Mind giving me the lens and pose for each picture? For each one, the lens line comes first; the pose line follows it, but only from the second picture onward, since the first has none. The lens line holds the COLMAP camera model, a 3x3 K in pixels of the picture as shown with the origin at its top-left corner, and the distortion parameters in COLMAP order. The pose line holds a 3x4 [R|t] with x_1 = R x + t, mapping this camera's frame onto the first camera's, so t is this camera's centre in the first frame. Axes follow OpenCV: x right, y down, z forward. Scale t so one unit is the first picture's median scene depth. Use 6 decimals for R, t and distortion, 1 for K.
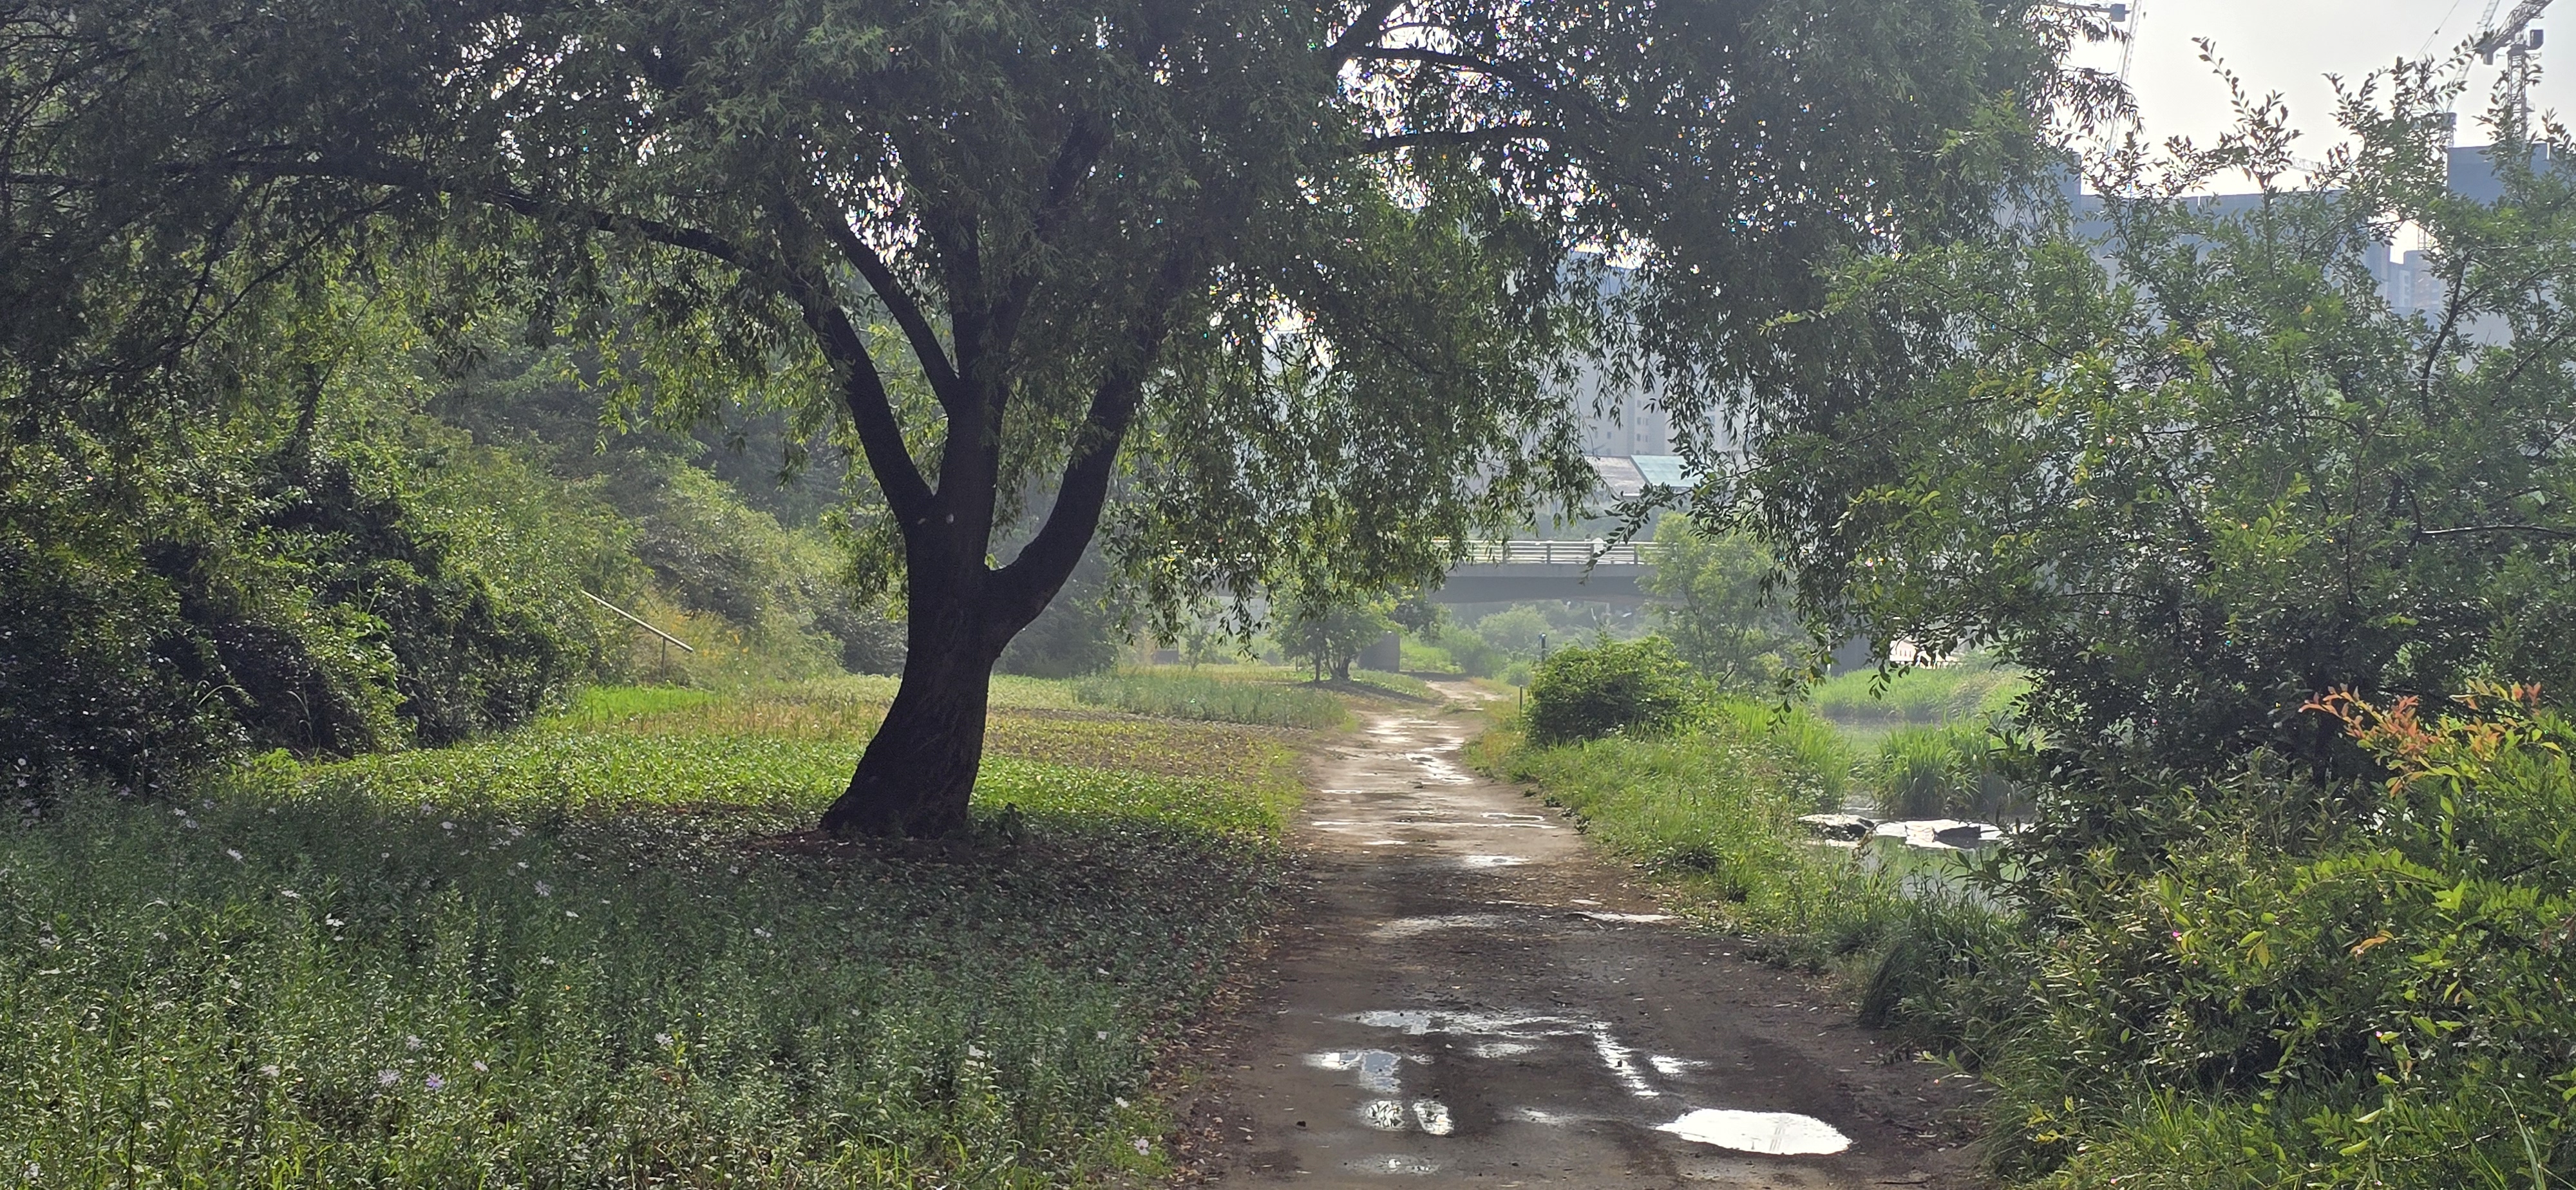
lens RADIAL K [[1828.7, 0, 1288.0], [0, 1828.7, 595.0], [0, 0, 1]] dist [0.091696, -0.102532]
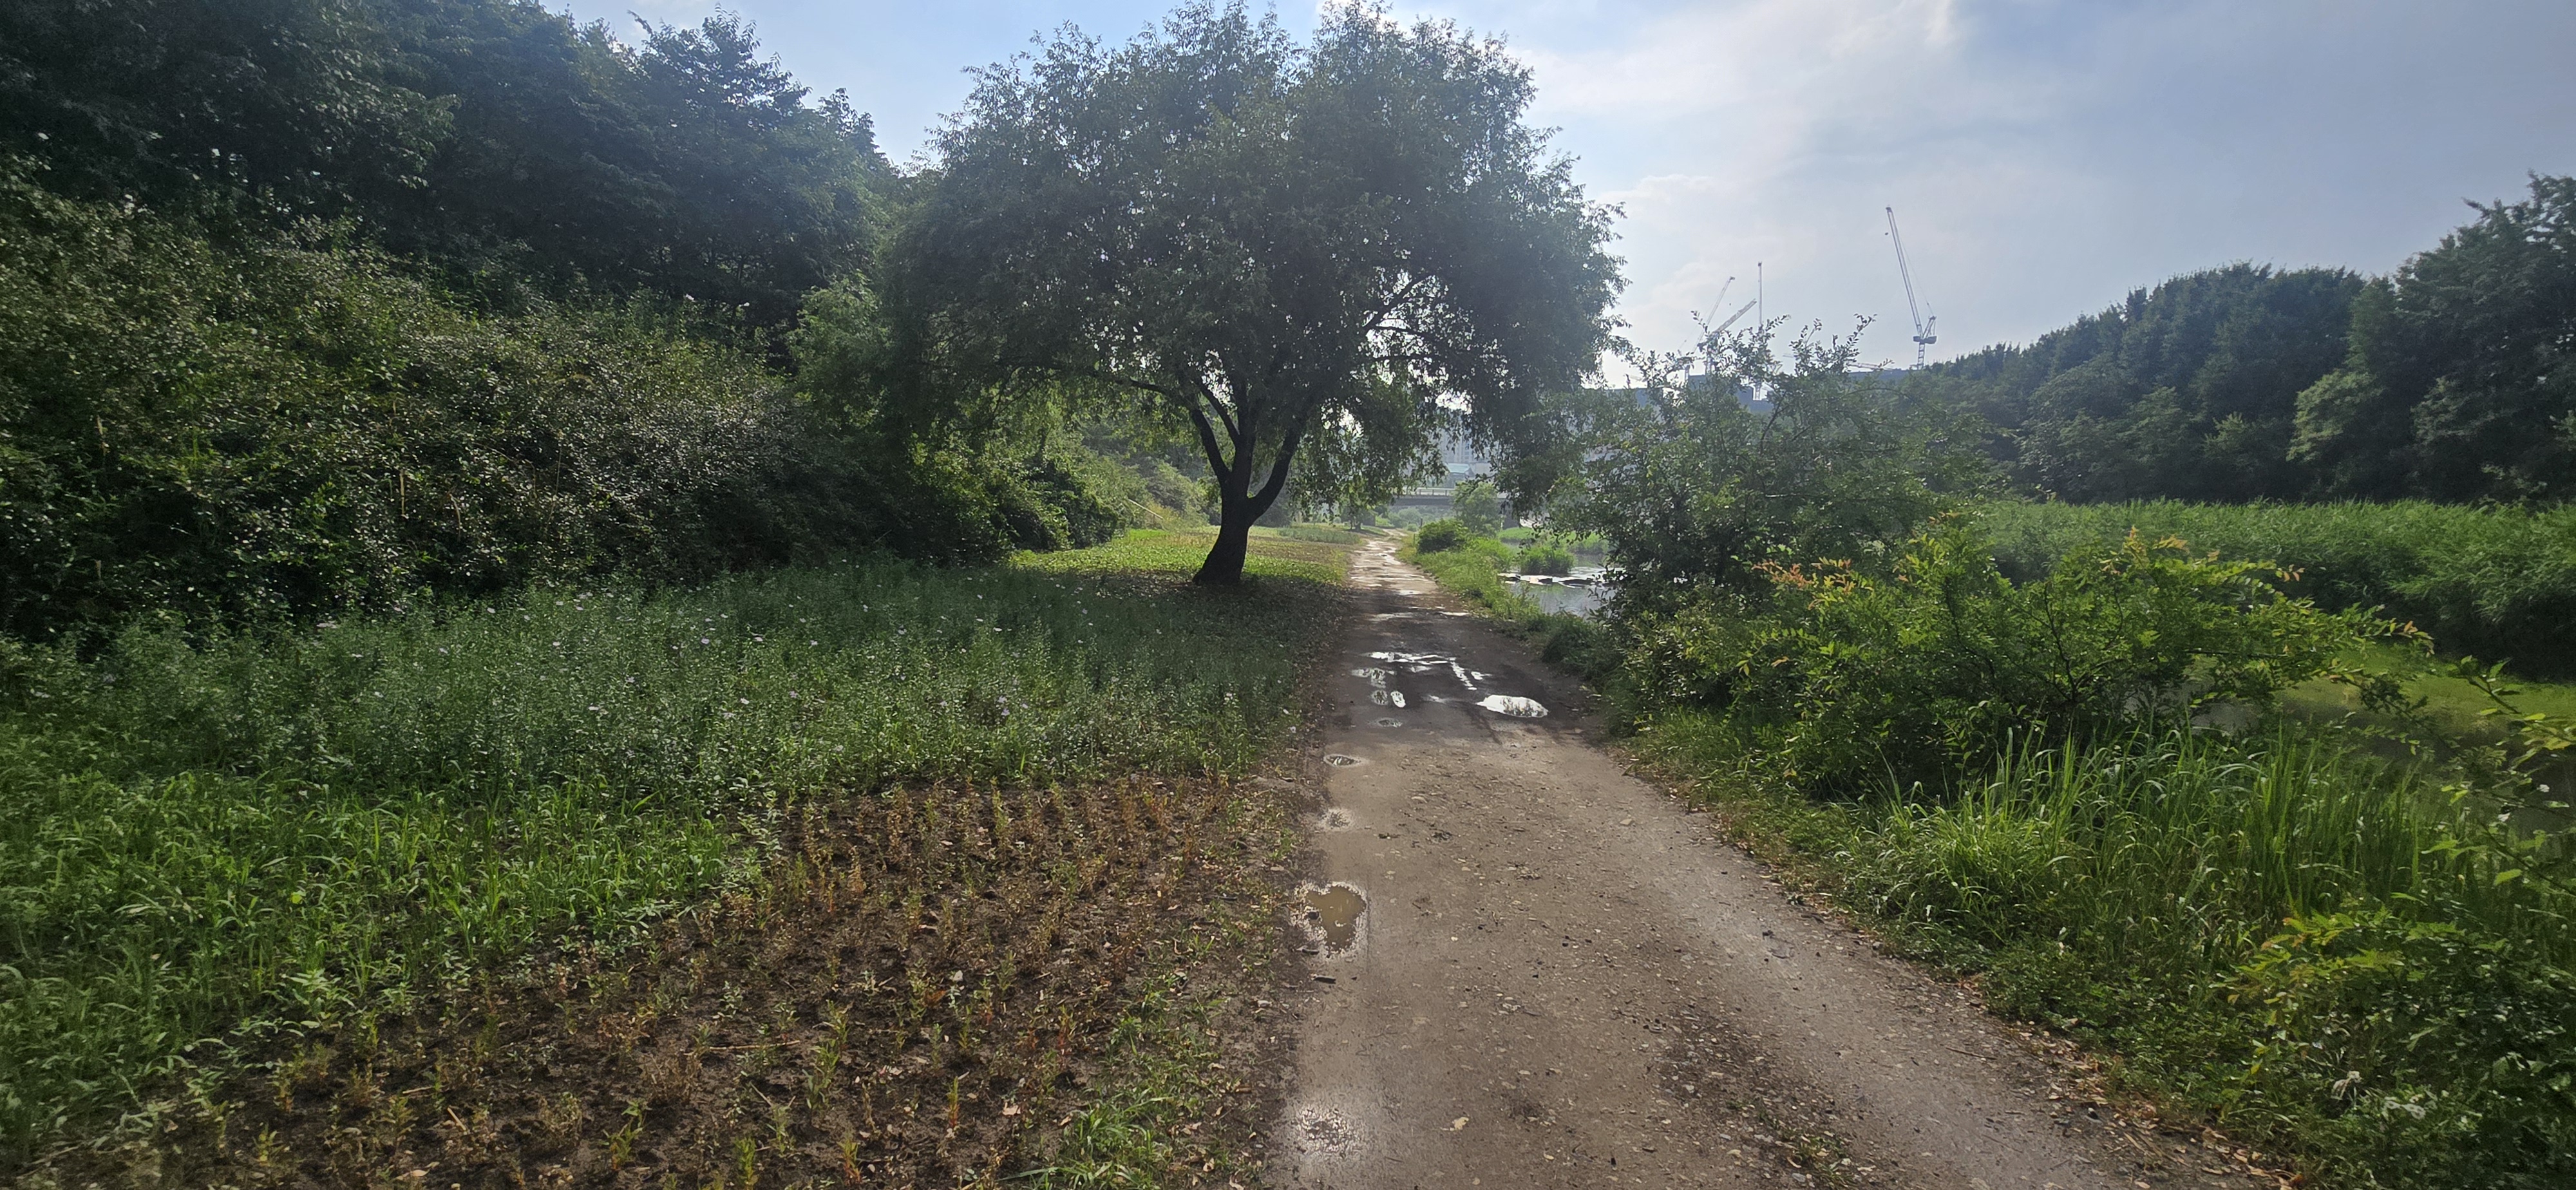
lens RADIAL K [[1055.4, 0, 1333.7], [0, 1055.4, 582.3], [0, 0, 1]] dist [0.001638, 0.000351]
pose [[0.999045, 0.019178, -0.039269, 0.051699], [-0.017688, 0.999124, 0.037938, 0.060038], [0.039962, -0.037207, 0.998508, -0.779475]]
